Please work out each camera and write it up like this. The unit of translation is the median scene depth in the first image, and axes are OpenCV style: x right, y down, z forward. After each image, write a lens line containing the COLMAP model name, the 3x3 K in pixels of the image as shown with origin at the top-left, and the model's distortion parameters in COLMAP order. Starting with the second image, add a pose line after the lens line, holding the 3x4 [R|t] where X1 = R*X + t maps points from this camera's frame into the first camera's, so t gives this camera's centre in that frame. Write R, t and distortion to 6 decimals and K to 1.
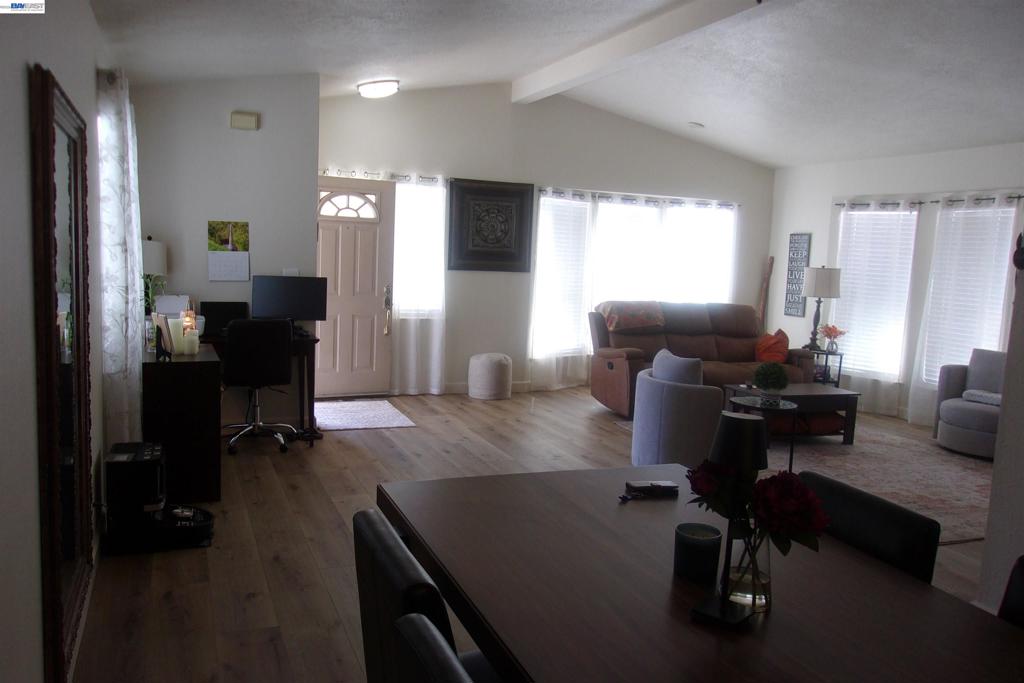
lens RADIAL K [[803.6, 0, 512.3], [0, 803.6, 341.8], [0, 0, 1]] dist [-0.000859, 0.012081]
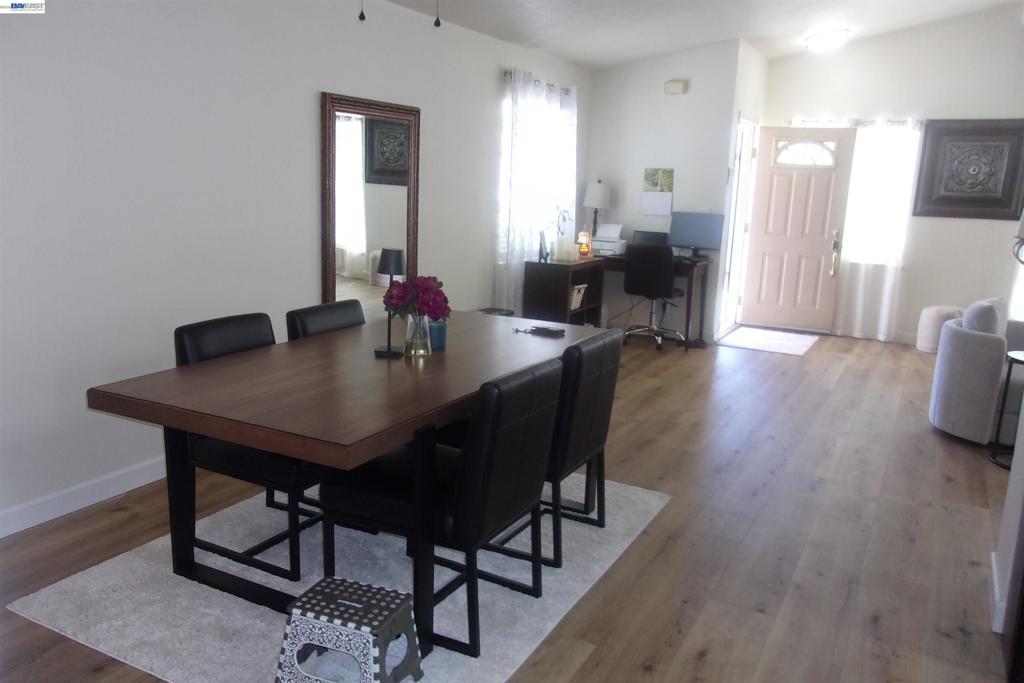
lens RADIAL K [[803.6, 0, 510.8], [0, 803.6, 341.9], [0, 0, 1]] dist [-0.000859, 0.012081]
pose [[0.622193, 0.137694, -0.770660, 0.416588], [-0.104031, 0.990223, 0.092934, 0.023203], [0.775921, 0.022350, 0.630434, 0.013956]]
